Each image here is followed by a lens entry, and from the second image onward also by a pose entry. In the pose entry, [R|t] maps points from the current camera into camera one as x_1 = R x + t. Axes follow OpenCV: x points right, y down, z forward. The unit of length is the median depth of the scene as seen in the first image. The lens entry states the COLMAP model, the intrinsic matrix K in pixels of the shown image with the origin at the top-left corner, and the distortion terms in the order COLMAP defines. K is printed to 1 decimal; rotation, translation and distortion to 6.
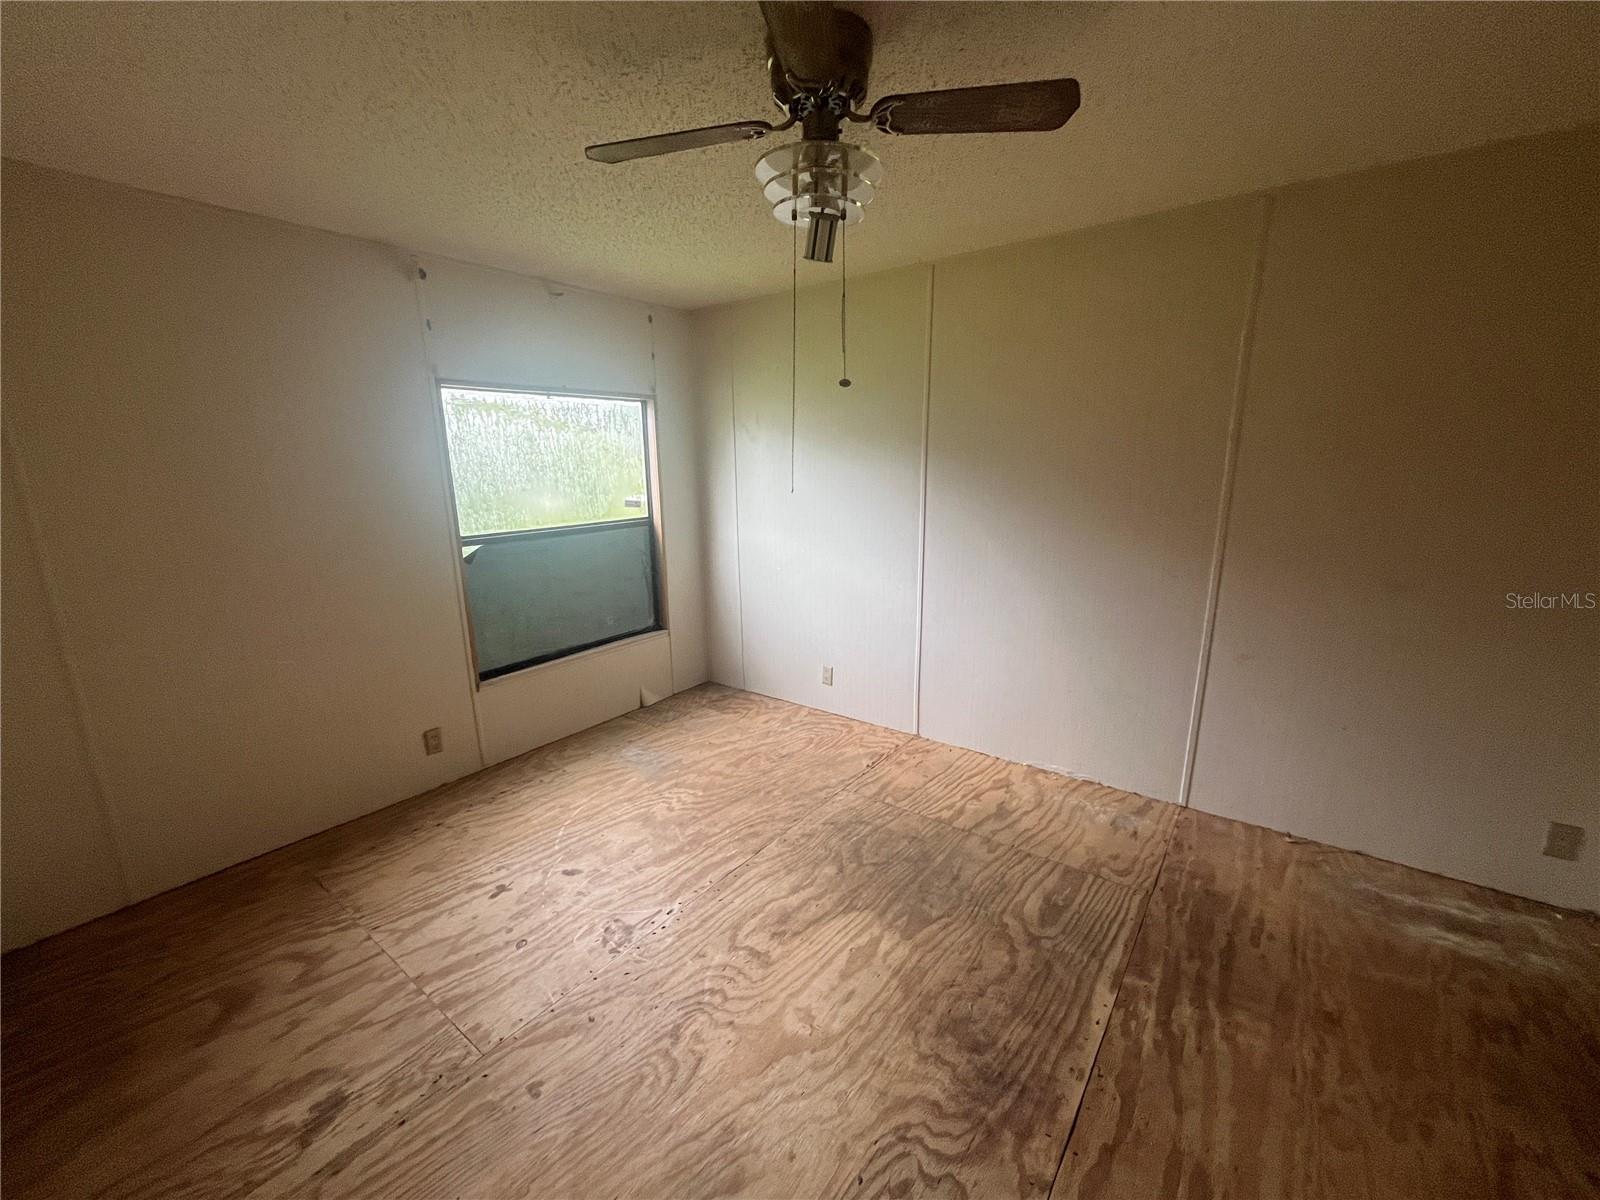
lens RADIAL K [[643.1, 0, 798.4], [0, 643.1, 603.1], [0, 0, 1]] dist [-0.001119, 0.000112]
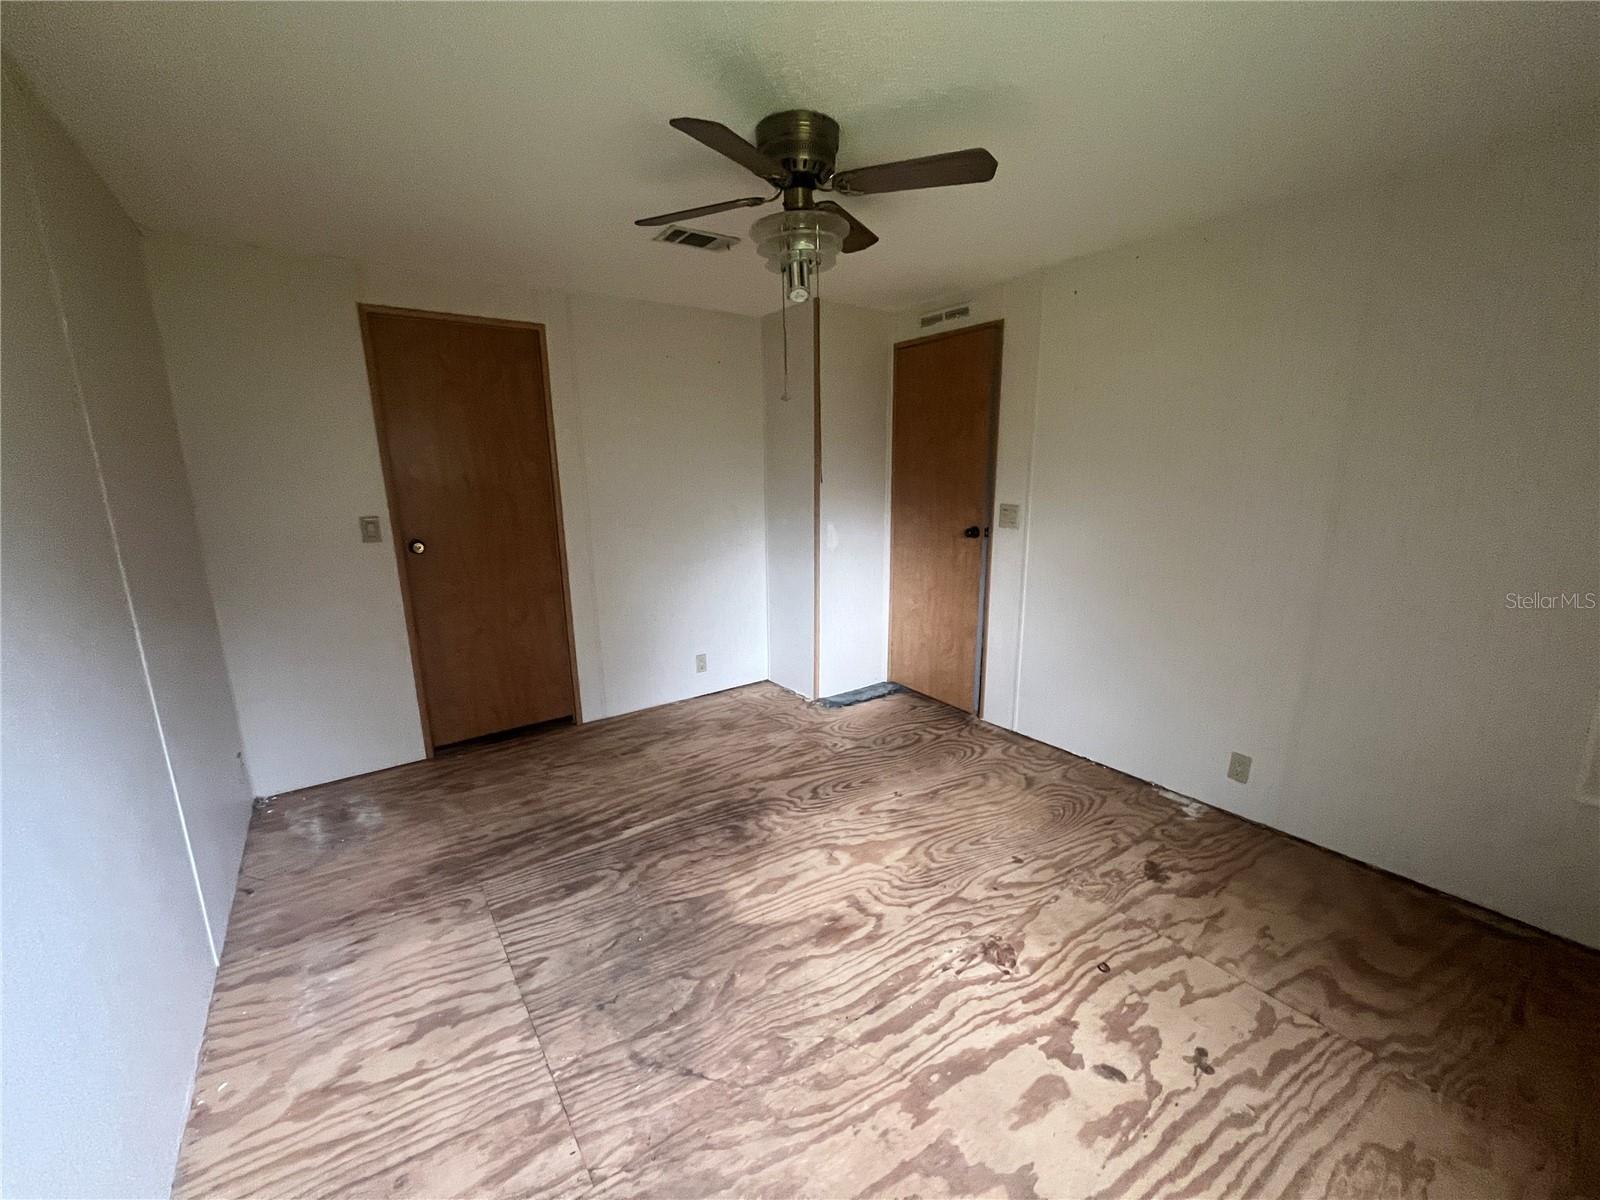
lens RADIAL K [[643.1, 0, 799.0], [0, 643.1, 602.4], [0, 0, 1]] dist [-0.001119, 0.000112]
pose [[-0.953920, -0.037515, 0.297705, -0.265098], [0.090653, 0.909760, 0.405116, -0.363460], [-0.286038, 0.413437, -0.864438, 1.701435]]
